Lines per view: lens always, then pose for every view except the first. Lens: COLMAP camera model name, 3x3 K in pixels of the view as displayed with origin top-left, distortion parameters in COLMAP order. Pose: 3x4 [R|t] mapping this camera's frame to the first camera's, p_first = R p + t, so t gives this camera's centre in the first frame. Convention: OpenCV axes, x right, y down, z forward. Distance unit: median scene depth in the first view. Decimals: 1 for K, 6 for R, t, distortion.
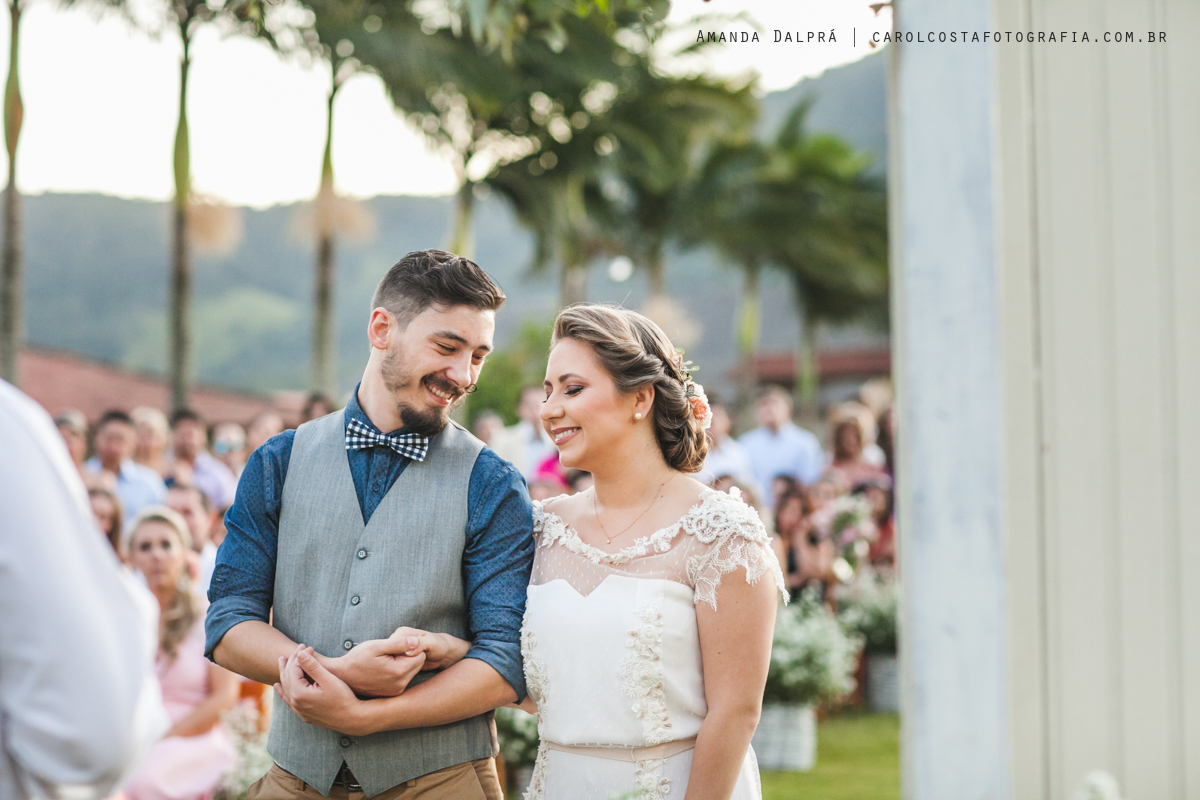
lens RADIAL K [[2934.0, 0, 602.1], [0, 2934.0, 406.4], [0, 0, 1]] dist [0.400702, 0.000000]
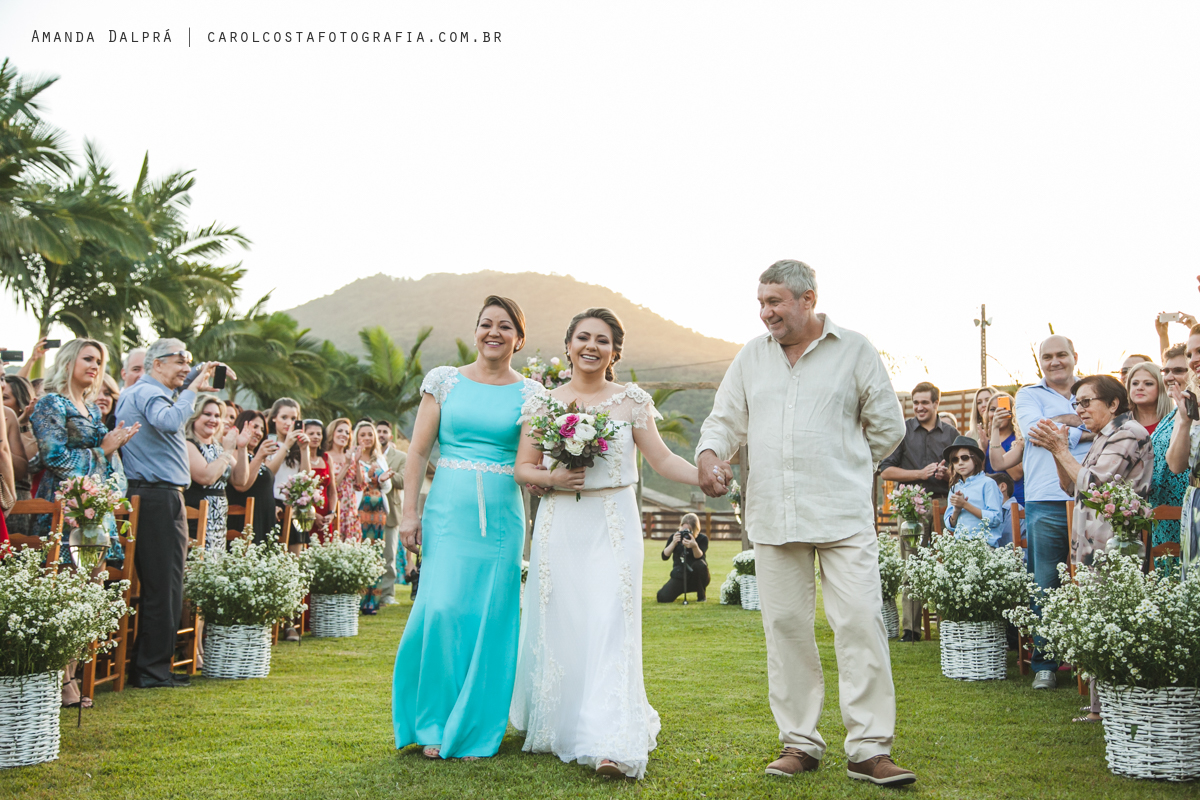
lens RADIAL K [[1486.6, 0, 600.0], [0, 1486.6, 395.9], [0, 0, 1]] dist [0.154097, 0.000000]
pose [[0.957434, 0.041658, 0.285631, 0.008094], [-0.020259, 0.996789, -0.077470, 0.020892], [-0.287941, 0.068386, 0.955203, 0.144862]]
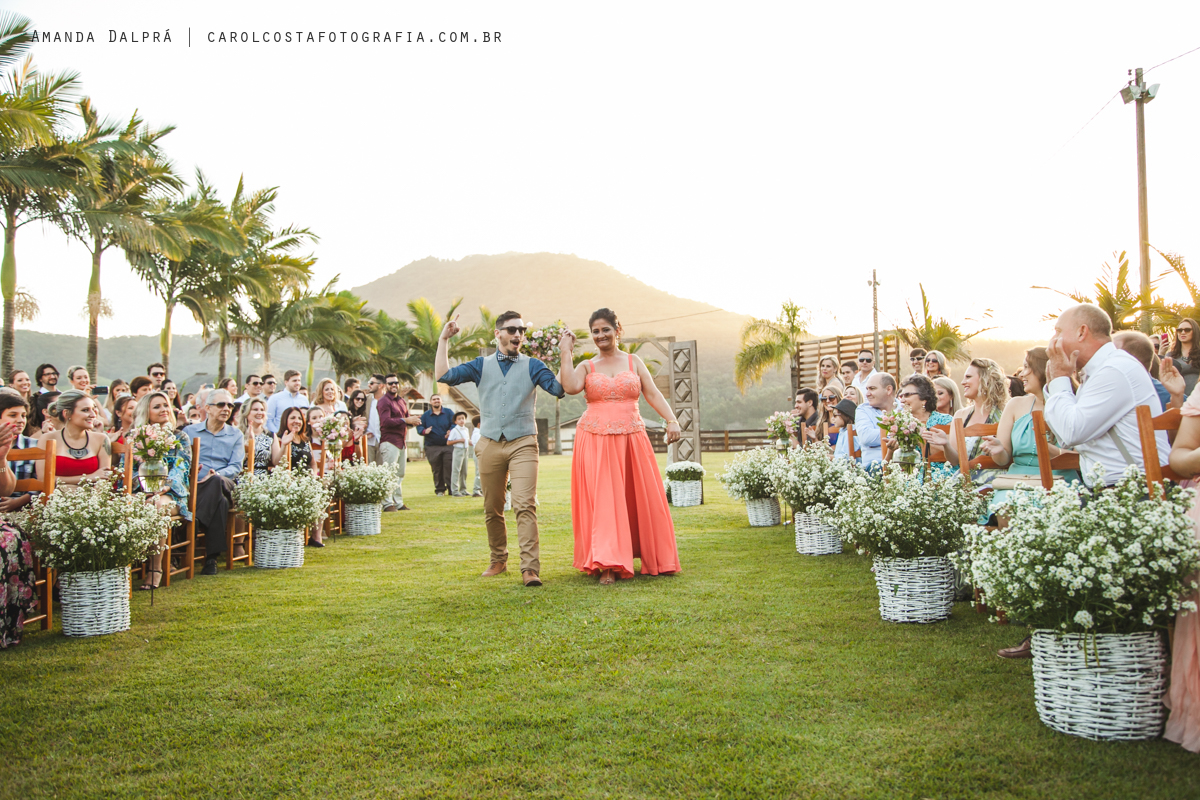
lens RADIAL K [[1128.1, 0, 599.7], [0, 1128.1, 389.0], [0, 0, 1]] dist [0.034996, 0.000000]
pose [[0.959418, 0.004202, 0.281957, 0.020469], [0.006681, 0.999270, -0.037627, 0.019143], [-0.281909, 0.037984, 0.958689, 0.136682]]
